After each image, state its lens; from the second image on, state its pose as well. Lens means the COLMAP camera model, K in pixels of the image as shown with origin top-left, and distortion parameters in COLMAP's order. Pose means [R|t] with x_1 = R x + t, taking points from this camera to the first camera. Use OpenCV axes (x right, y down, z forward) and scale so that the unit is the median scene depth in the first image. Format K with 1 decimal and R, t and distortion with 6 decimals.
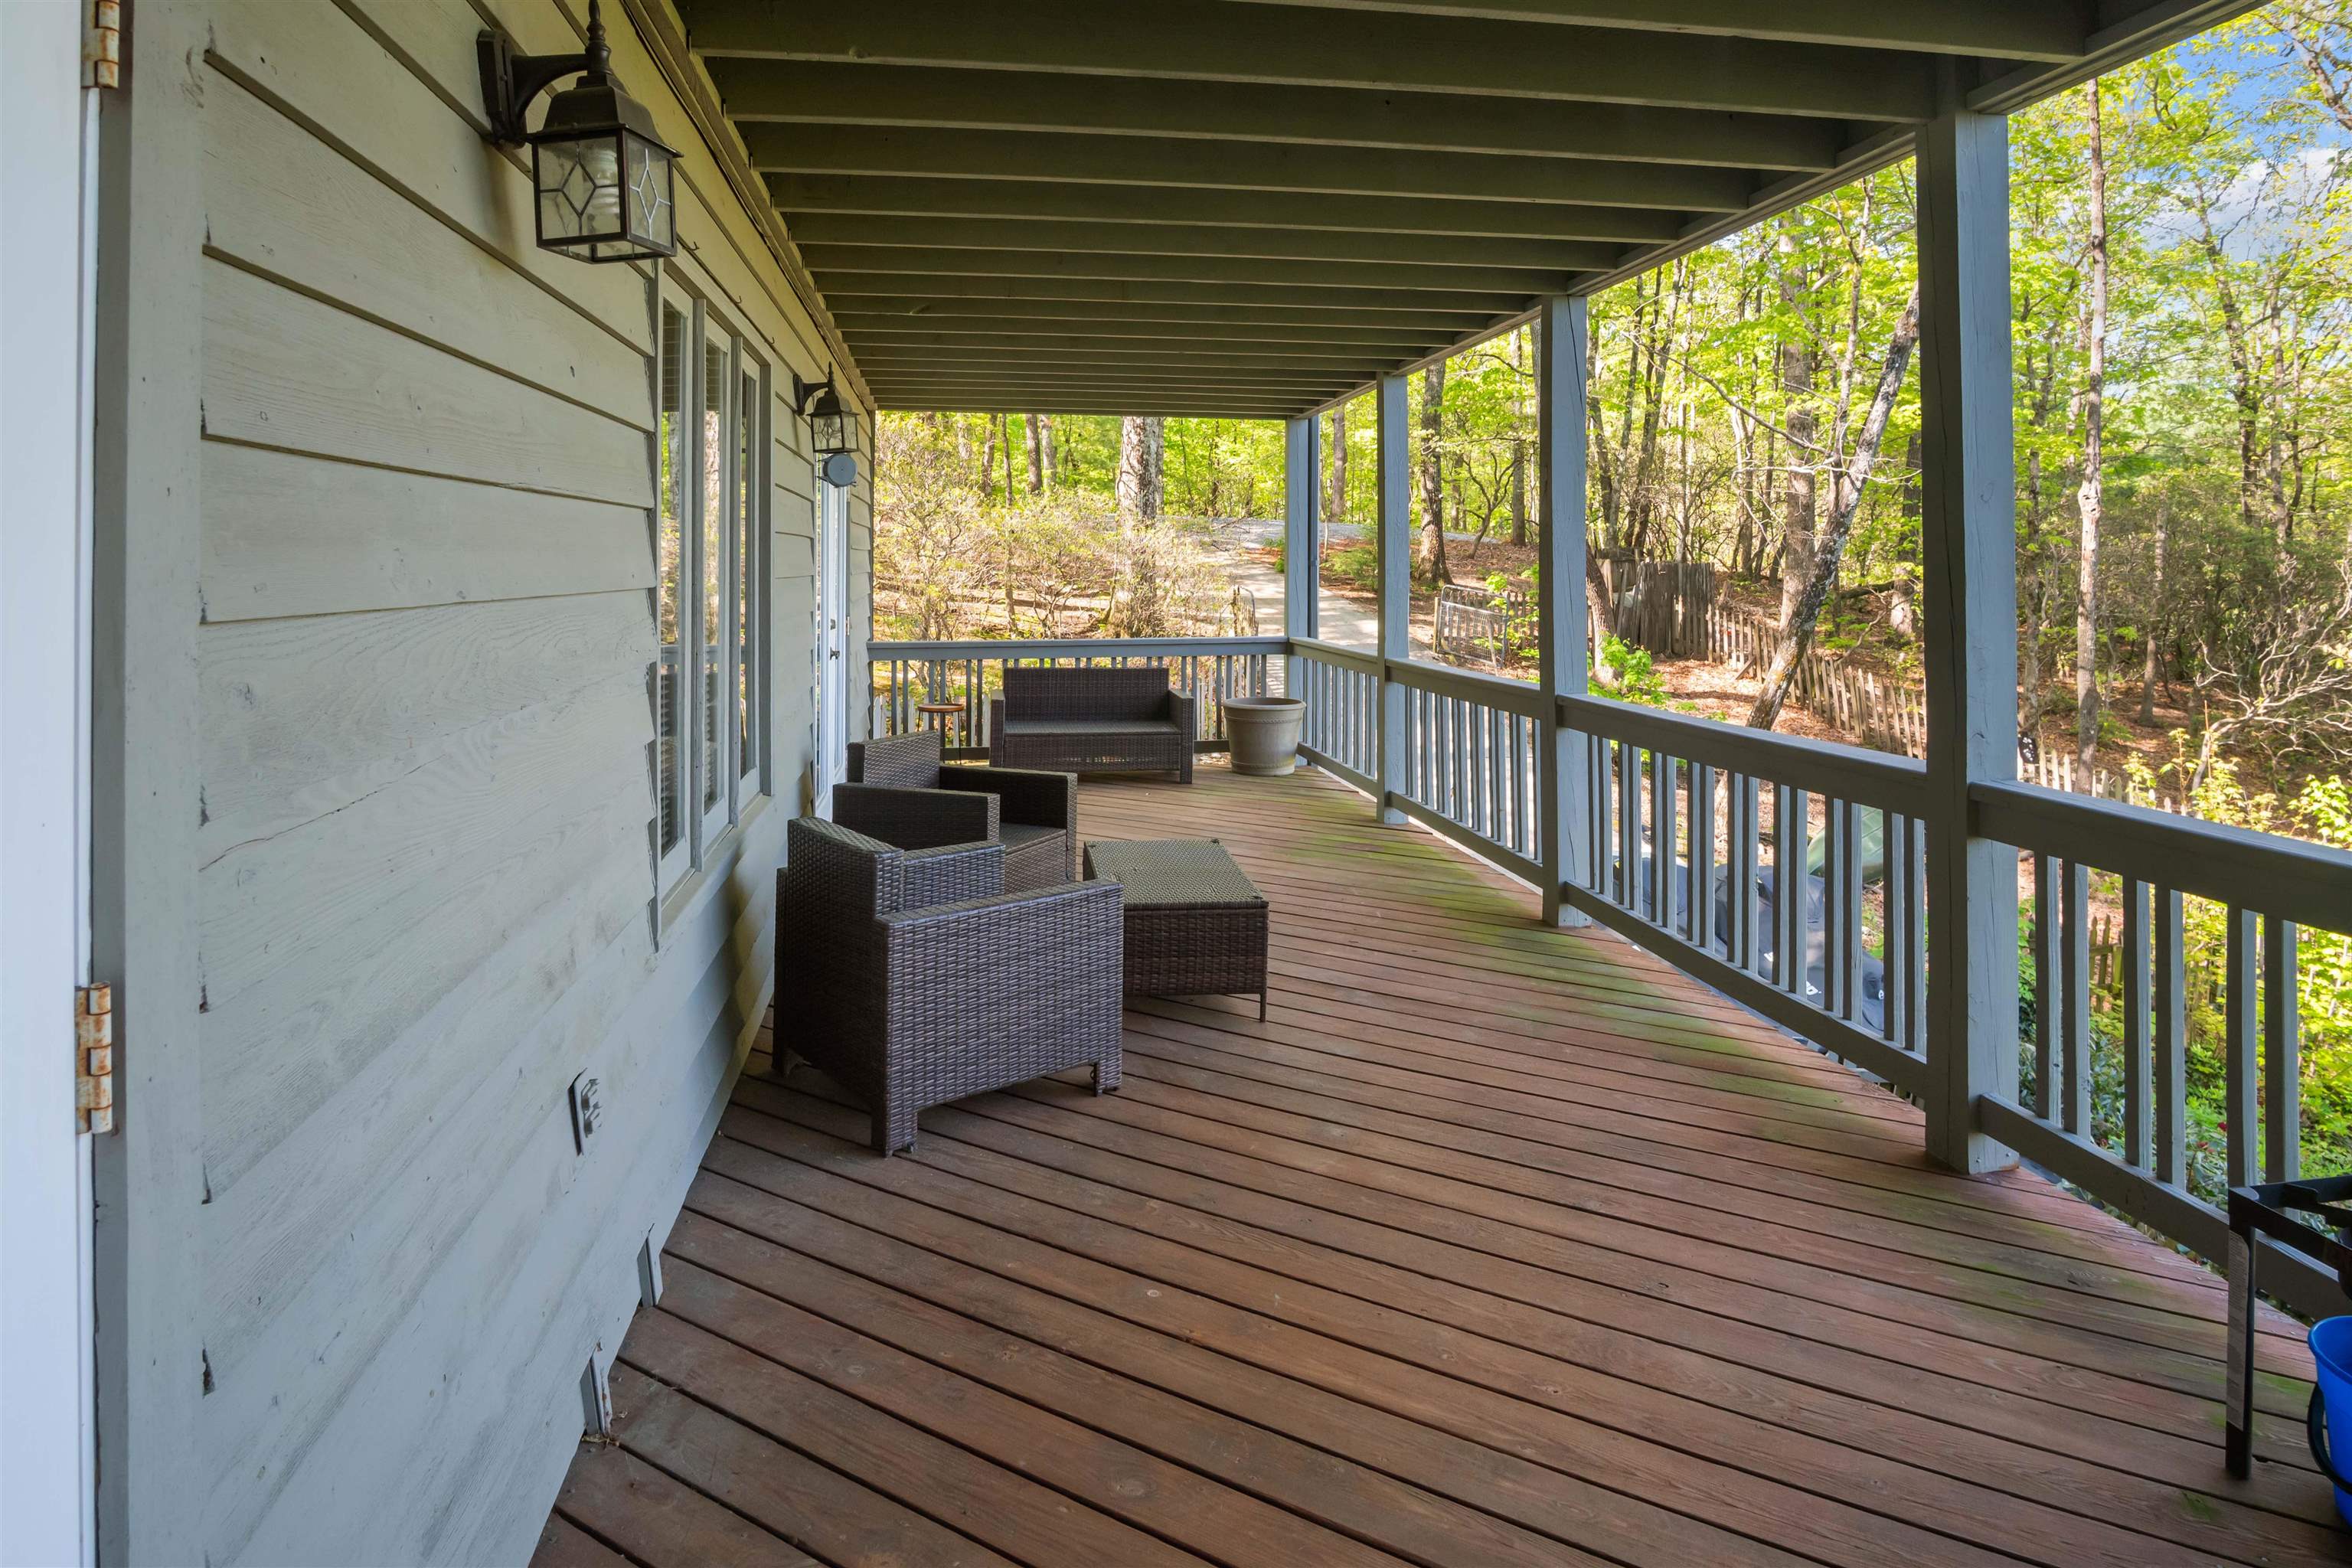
lens RADIAL K [[1317.1, 0, 1176.1], [0, 1317.1, 656.7], [0, 0, 1]] dist [-0.032372, 0.006812]
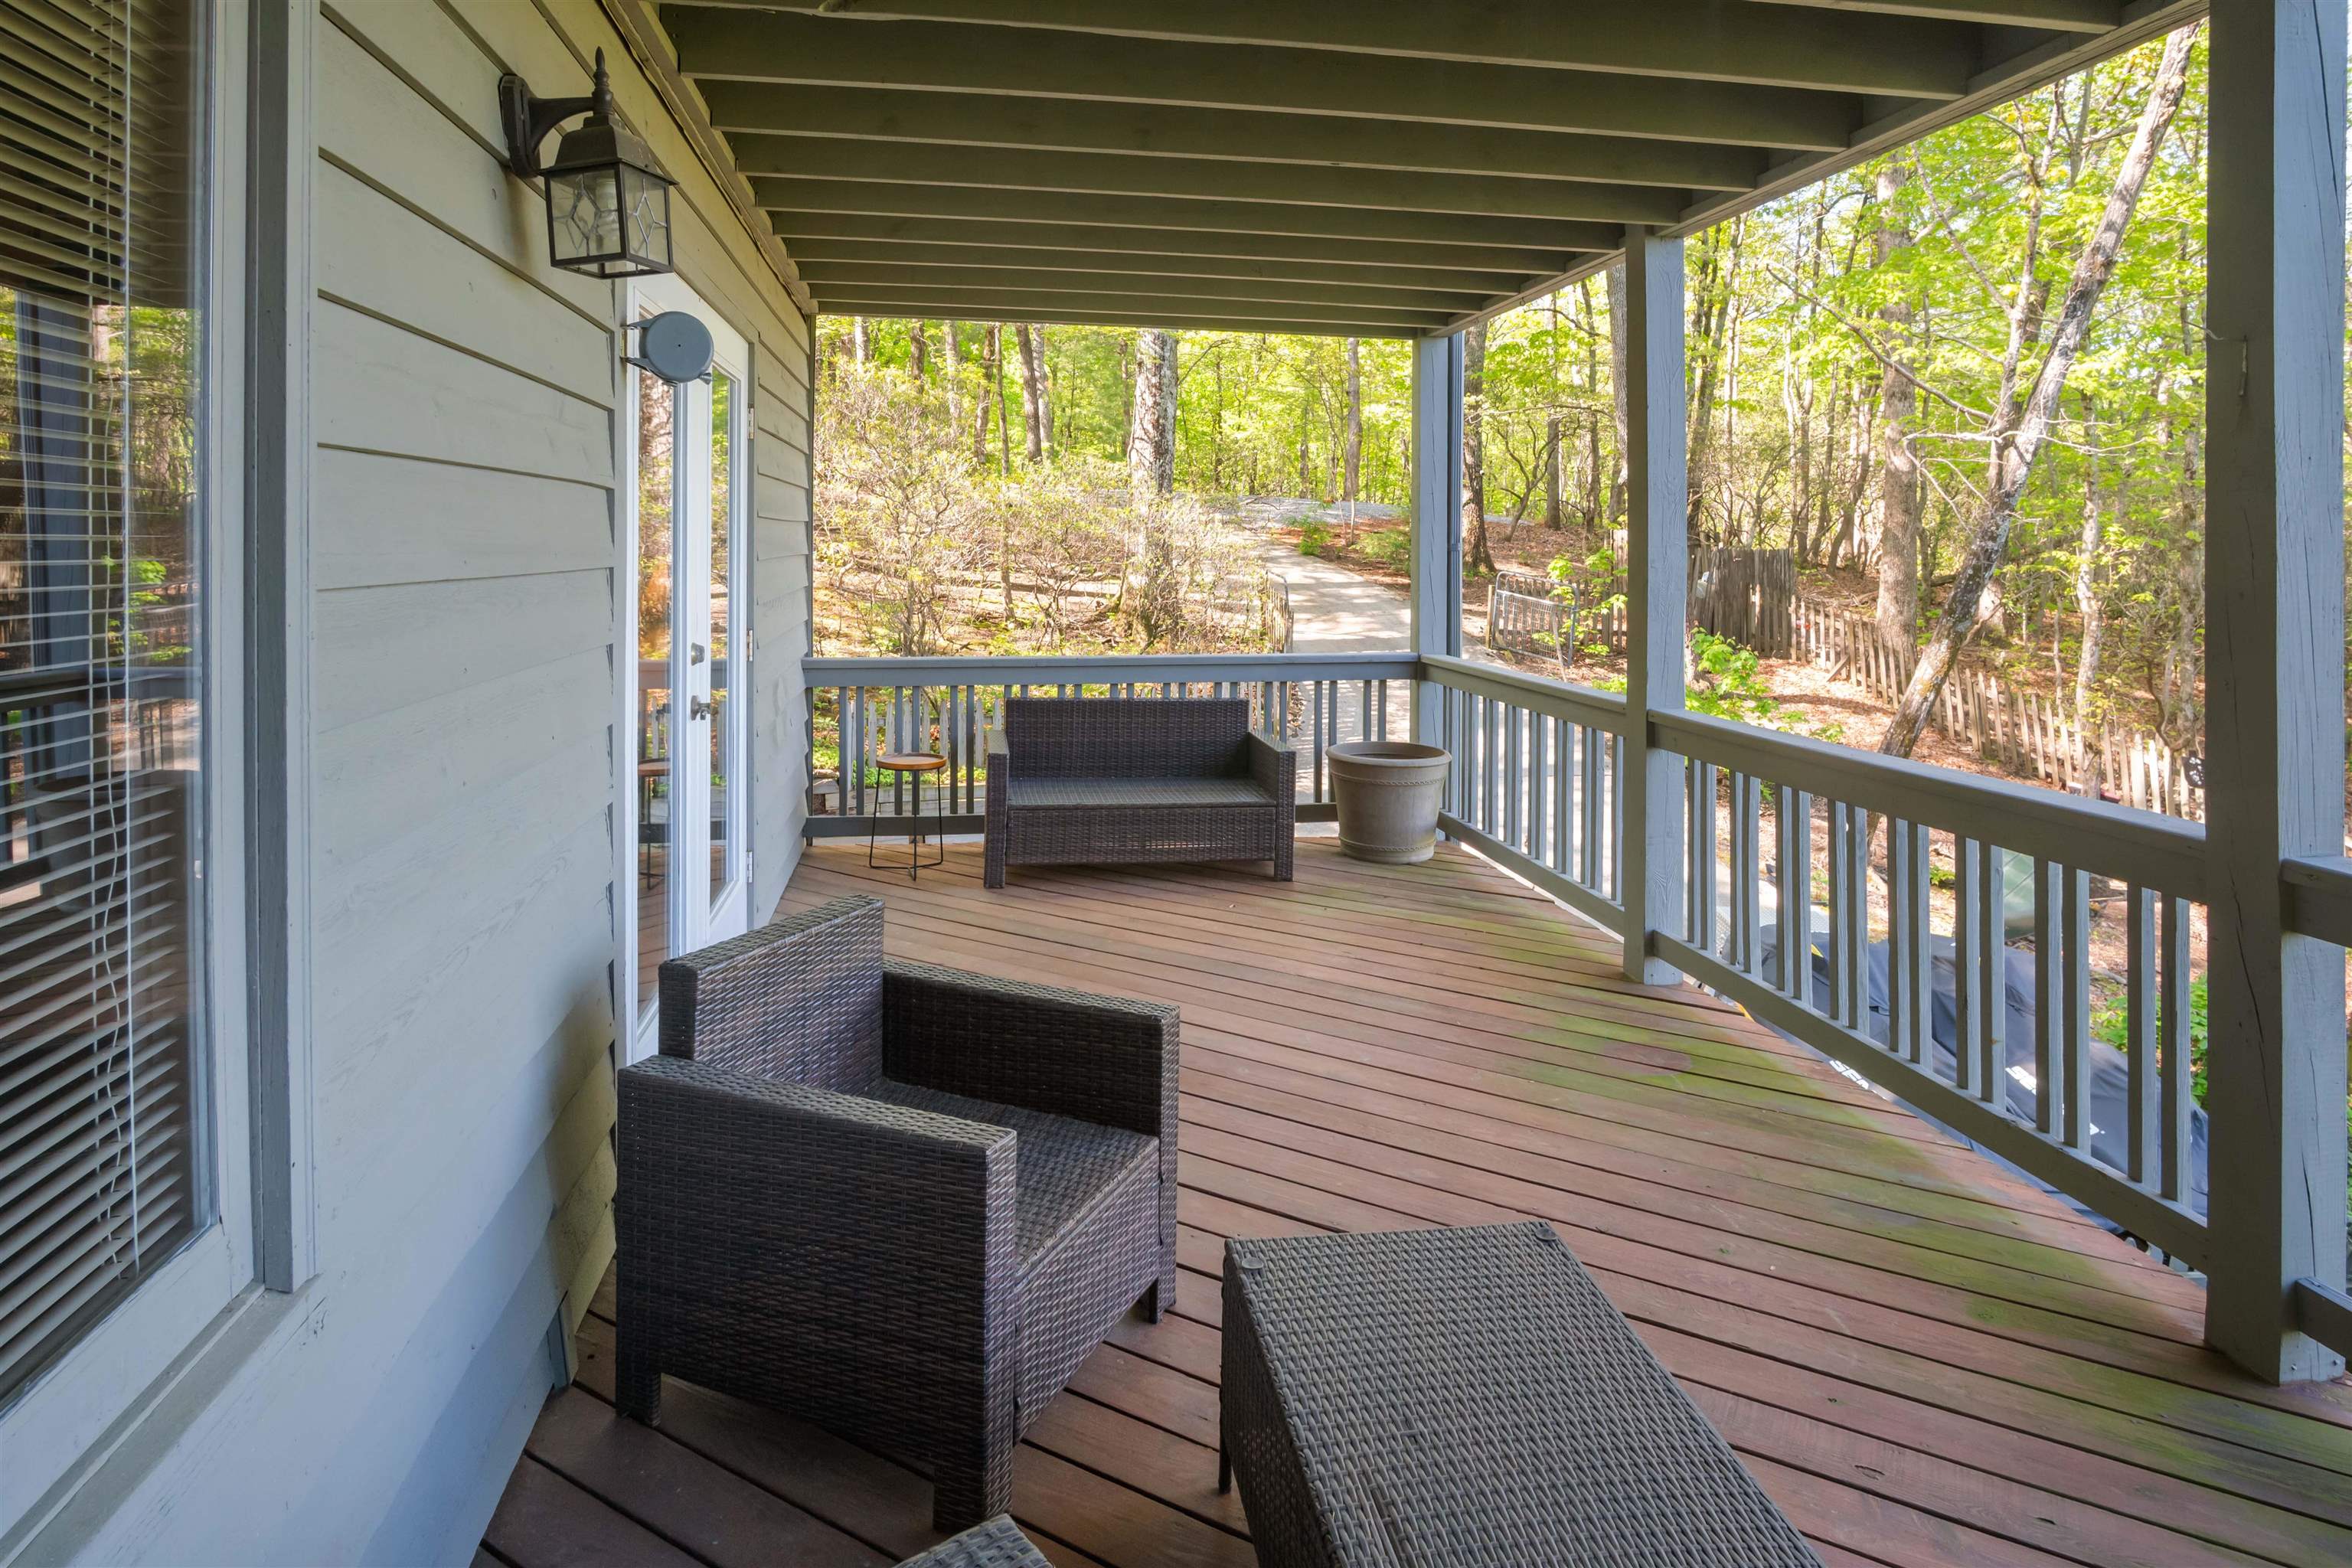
lens RADIAL K [[1229.9, 0, 1171.2], [0, 1229.9, 677.9], [0, 0, 1]] dist [-0.028281, 0.000061]
pose [[0.999897, 0.007527, 0.012202, -0.027200], [-0.007997, 0.999209, 0.038943, -0.013833], [-0.011900, -0.039037, 0.999167, 0.186518]]
